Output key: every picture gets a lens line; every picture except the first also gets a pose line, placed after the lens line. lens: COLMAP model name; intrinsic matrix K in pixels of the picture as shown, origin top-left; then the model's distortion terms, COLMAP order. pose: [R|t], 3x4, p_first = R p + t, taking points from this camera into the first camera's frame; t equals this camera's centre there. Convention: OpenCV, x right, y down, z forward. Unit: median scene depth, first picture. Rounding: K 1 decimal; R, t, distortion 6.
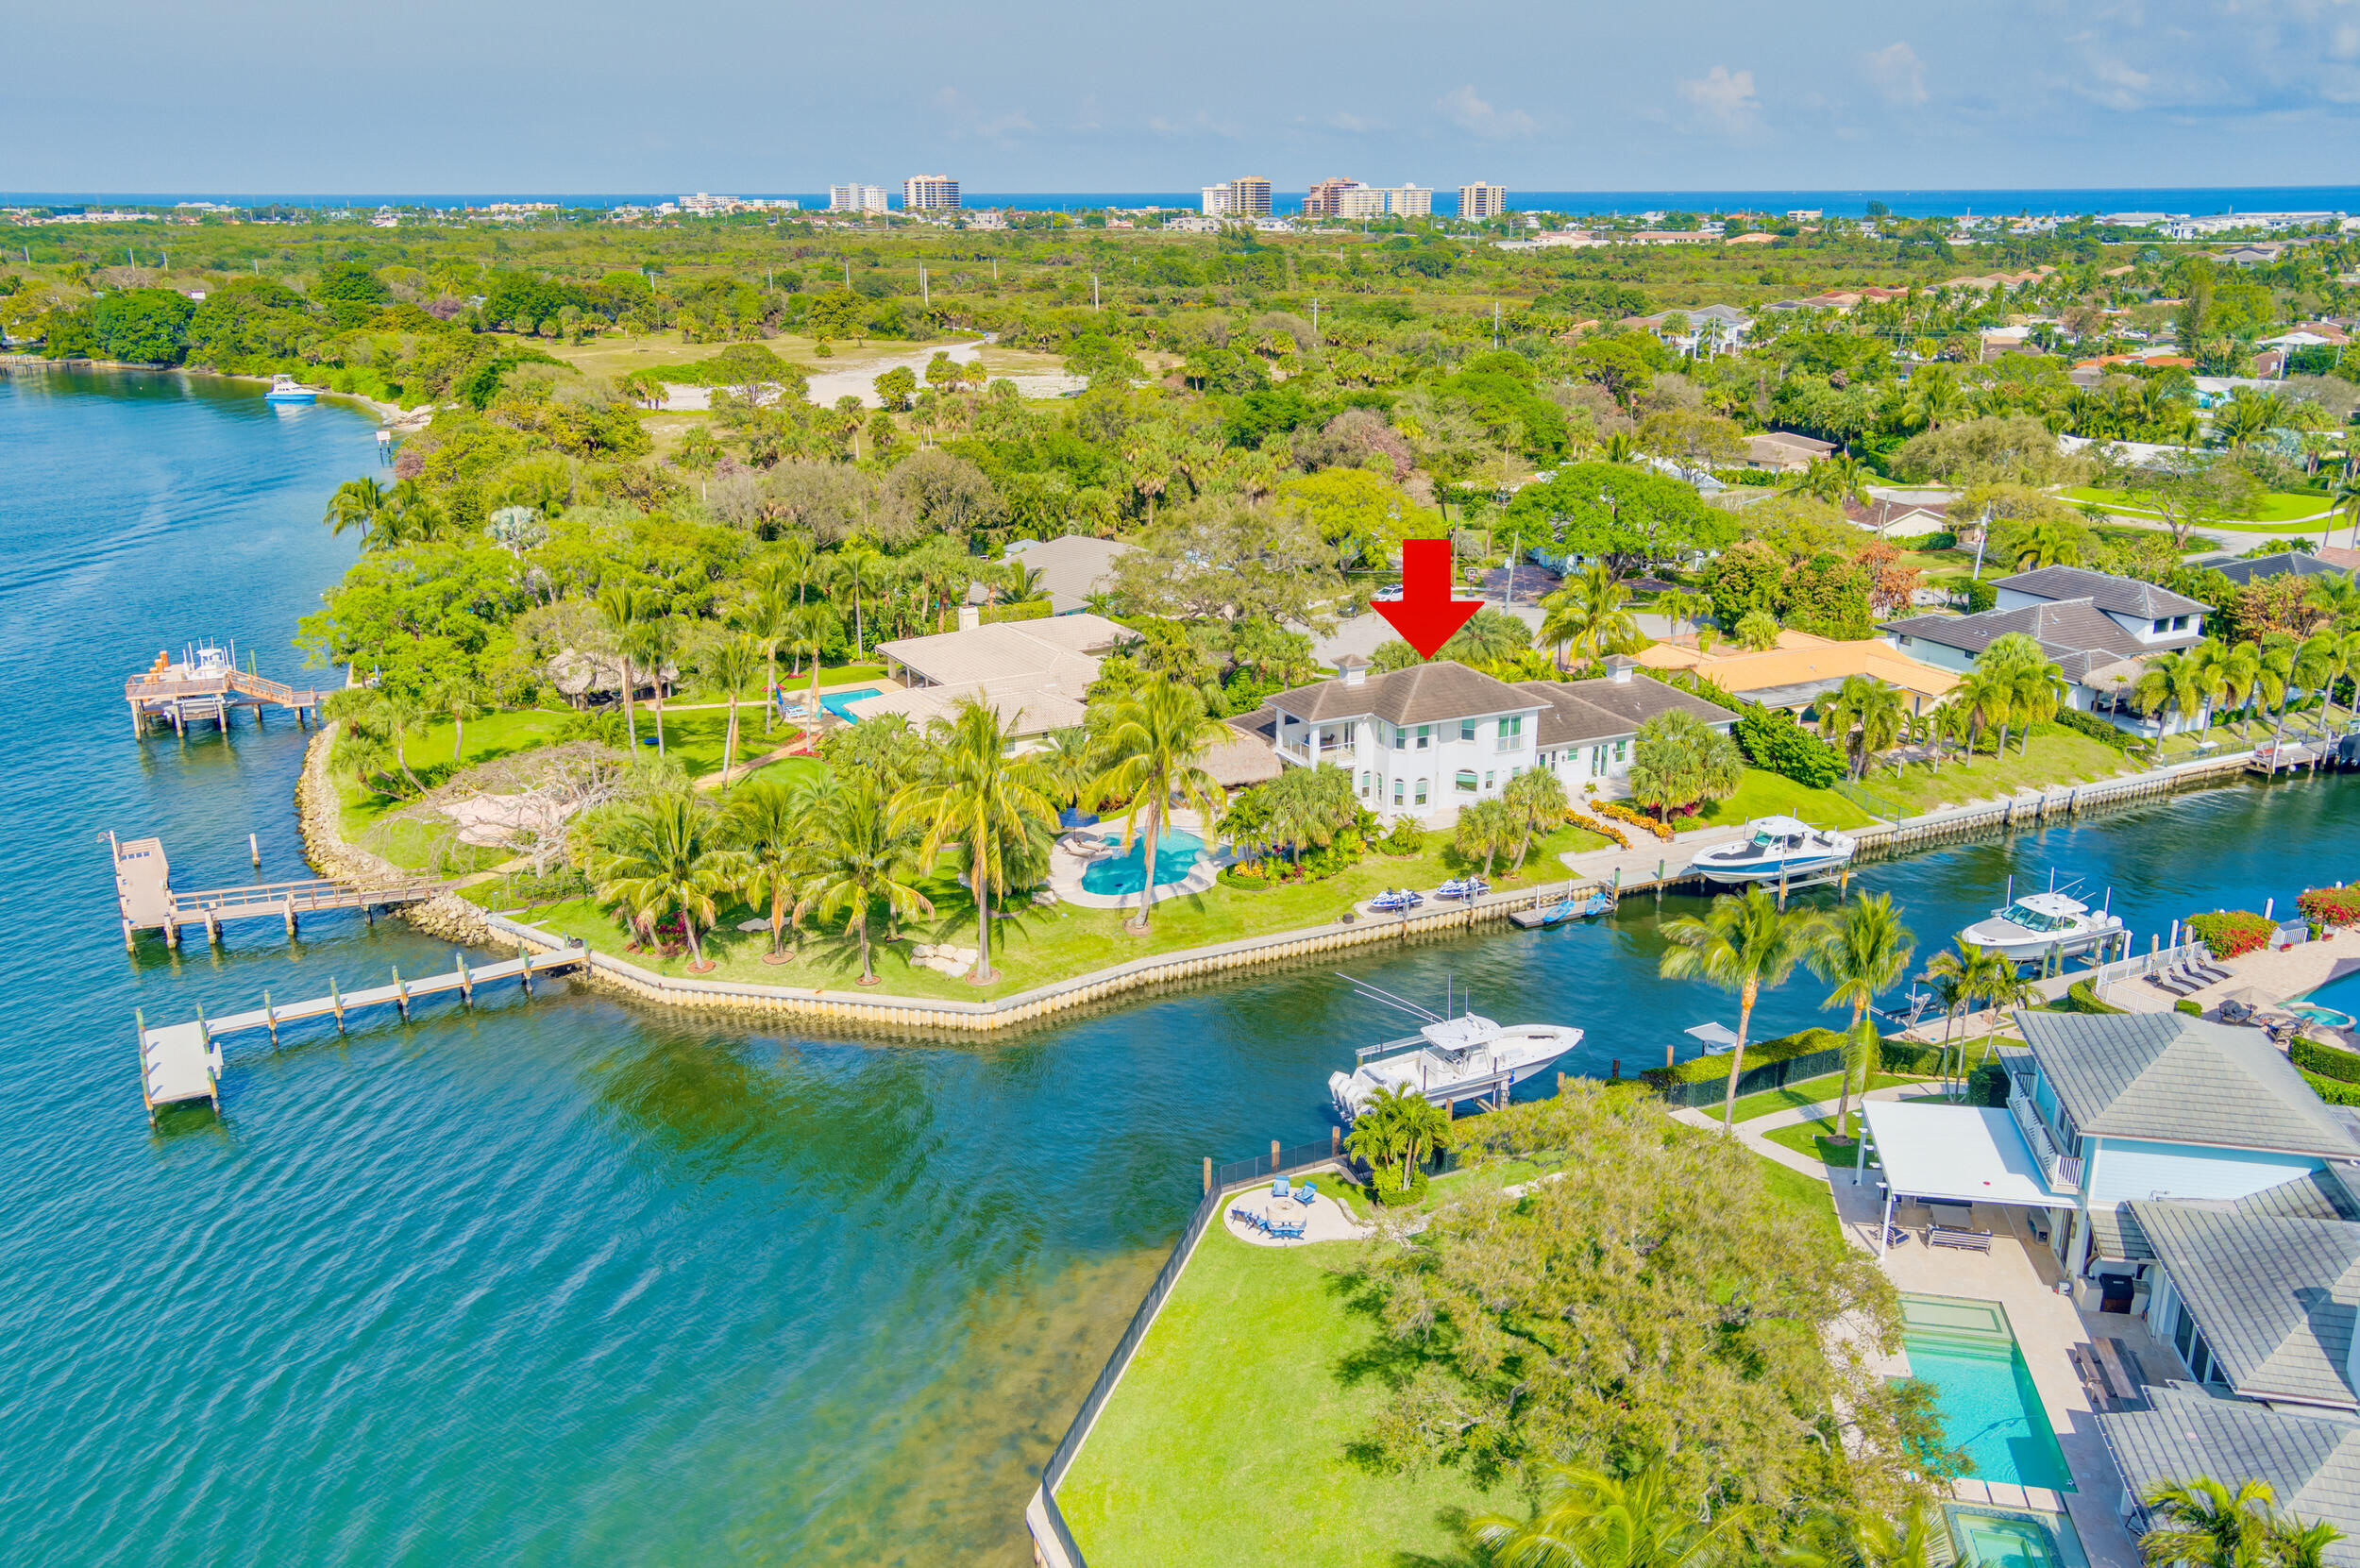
lens RADIAL K [[1867.0, 0, 1180.0], [0, 1867.0, 784.0], [0, 0, 1]] dist [0.018688, 0.009967]
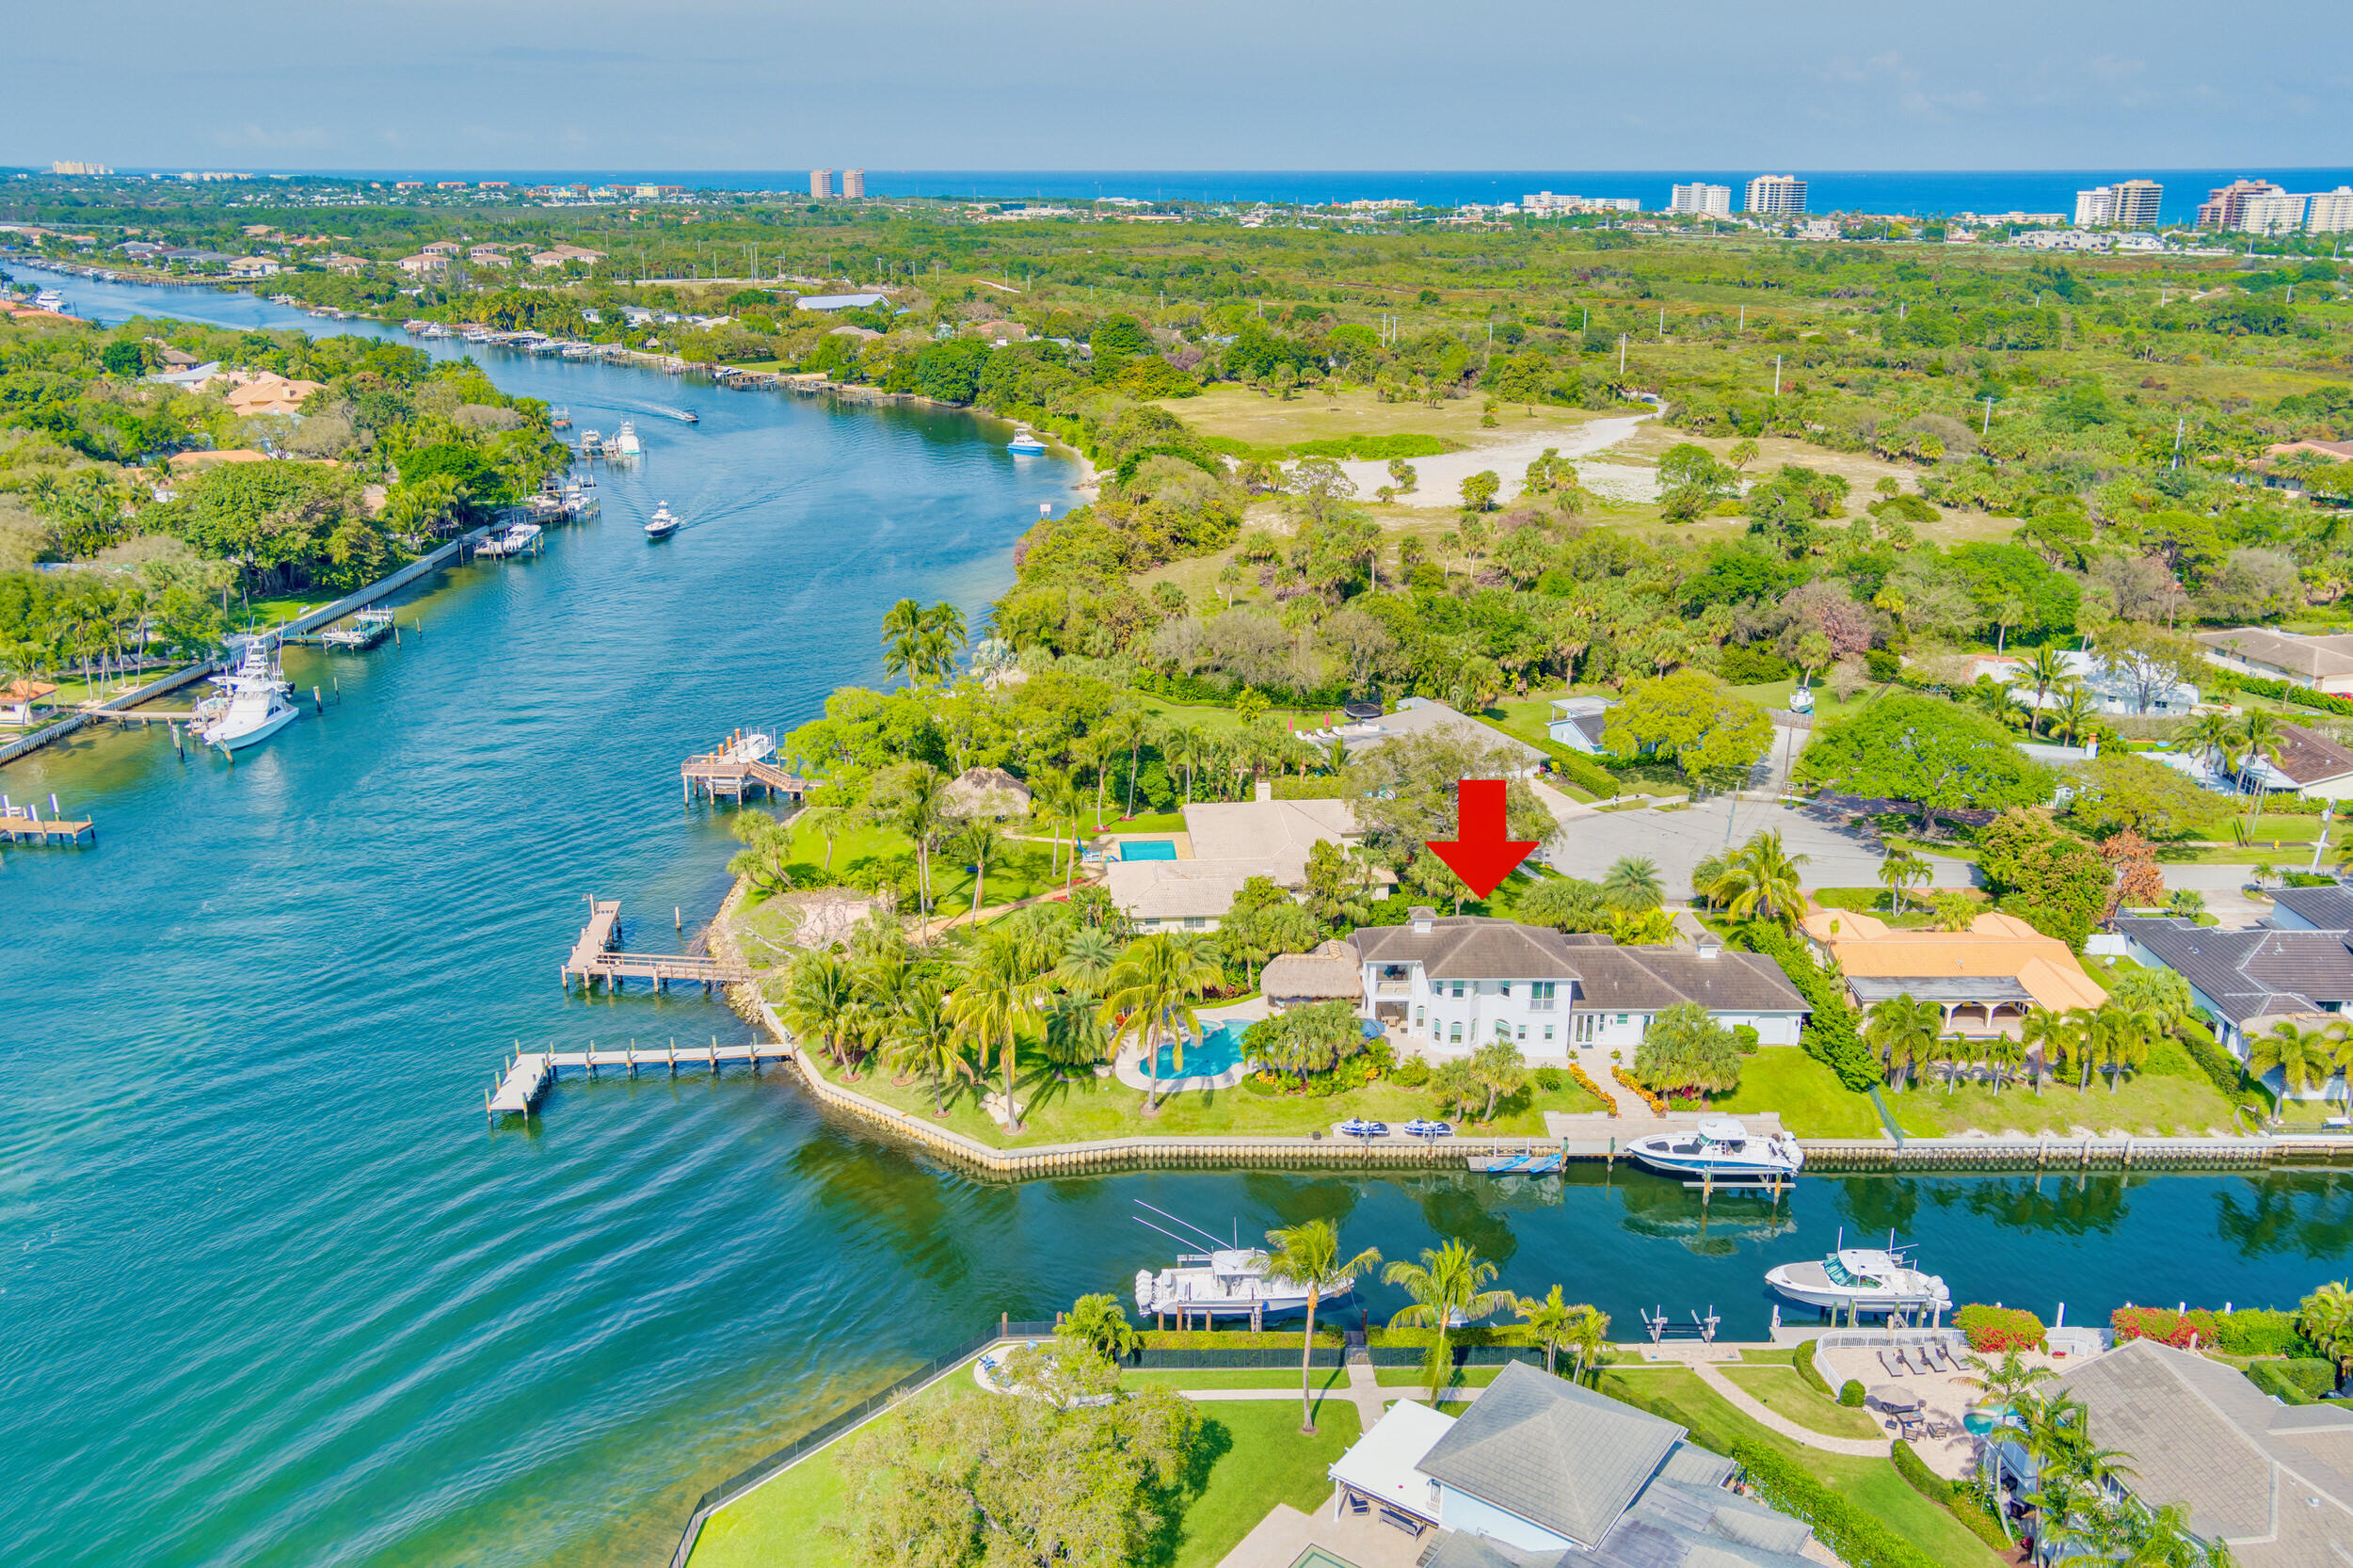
lens RADIAL K [[1861.4, 0, 1176.5], [0, 1861.4, 784.0], [0, 0, 1]] dist [0.018688, 0.009967]
pose [[0.905761, 0.133910, -0.402077, 0.402782], [-0.130688, 0.990785, 0.035575, -0.163182], [0.403136, 0.020324, 0.914915, -0.149098]]
